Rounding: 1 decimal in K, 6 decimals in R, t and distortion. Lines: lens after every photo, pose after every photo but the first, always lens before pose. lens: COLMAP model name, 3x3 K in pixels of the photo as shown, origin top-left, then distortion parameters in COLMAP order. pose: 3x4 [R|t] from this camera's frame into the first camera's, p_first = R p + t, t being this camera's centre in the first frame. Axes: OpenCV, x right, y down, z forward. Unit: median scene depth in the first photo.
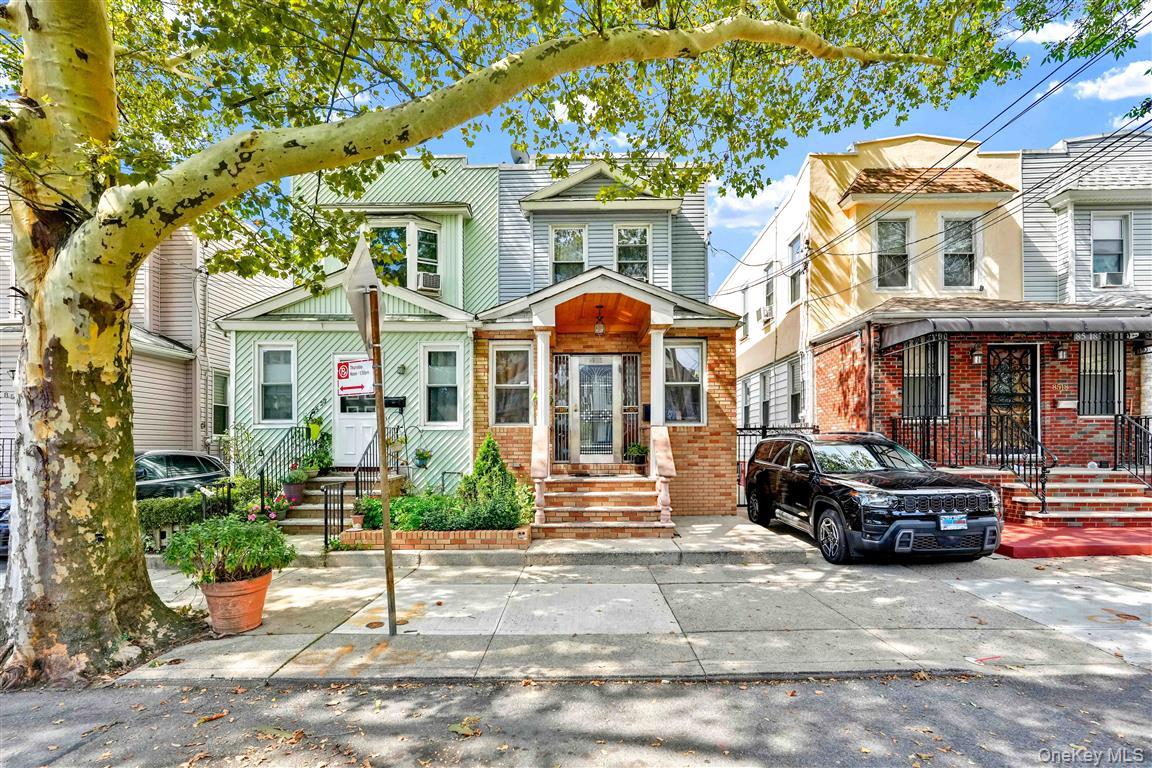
lens RADIAL K [[534.7, 0, 574.7], [0, 534.7, 451.2], [0, 0, 1]] dist [-0.004193, -0.000299]
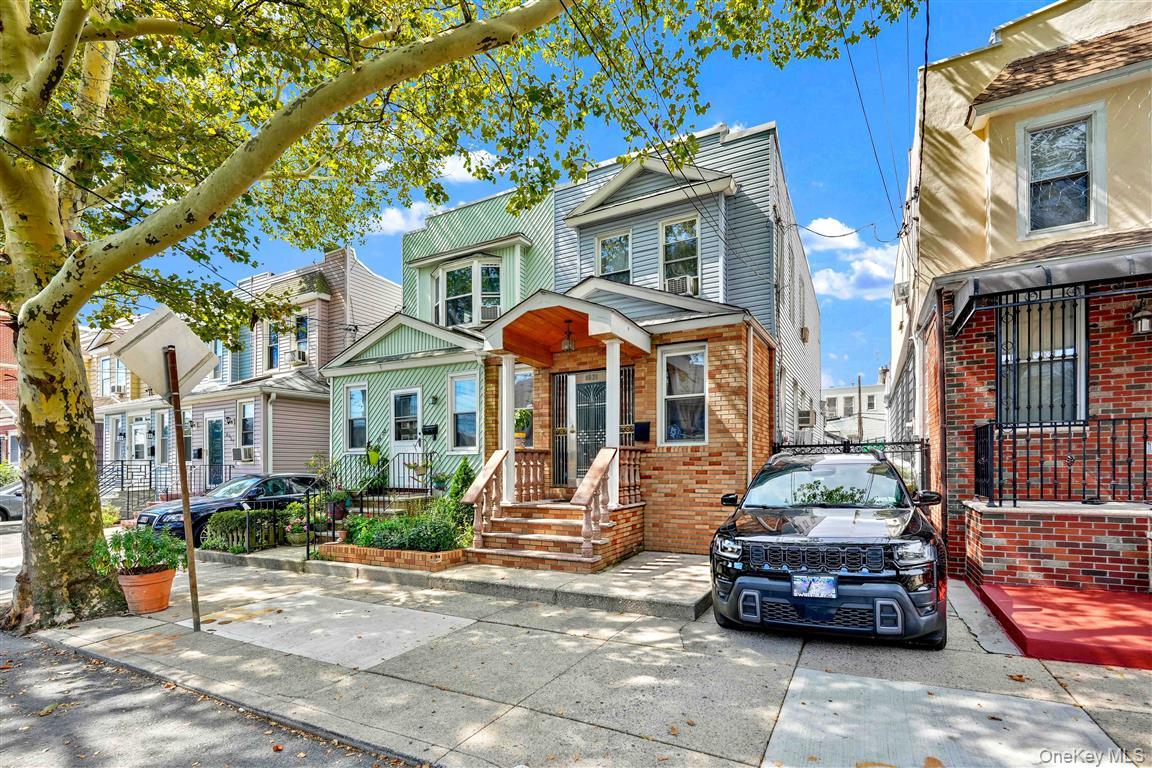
lens RADIAL K [[545.3, 0, 576.2], [0, 545.3, 468.6], [0, 0, 1]] dist [-0.004826, 0.000397]
pose [[0.881707, -0.002273, -0.471792, 0.639817], [0.002150, 0.999997, -0.000800, -0.013845], [0.471792, -0.000309, 0.881710, 0.205554]]
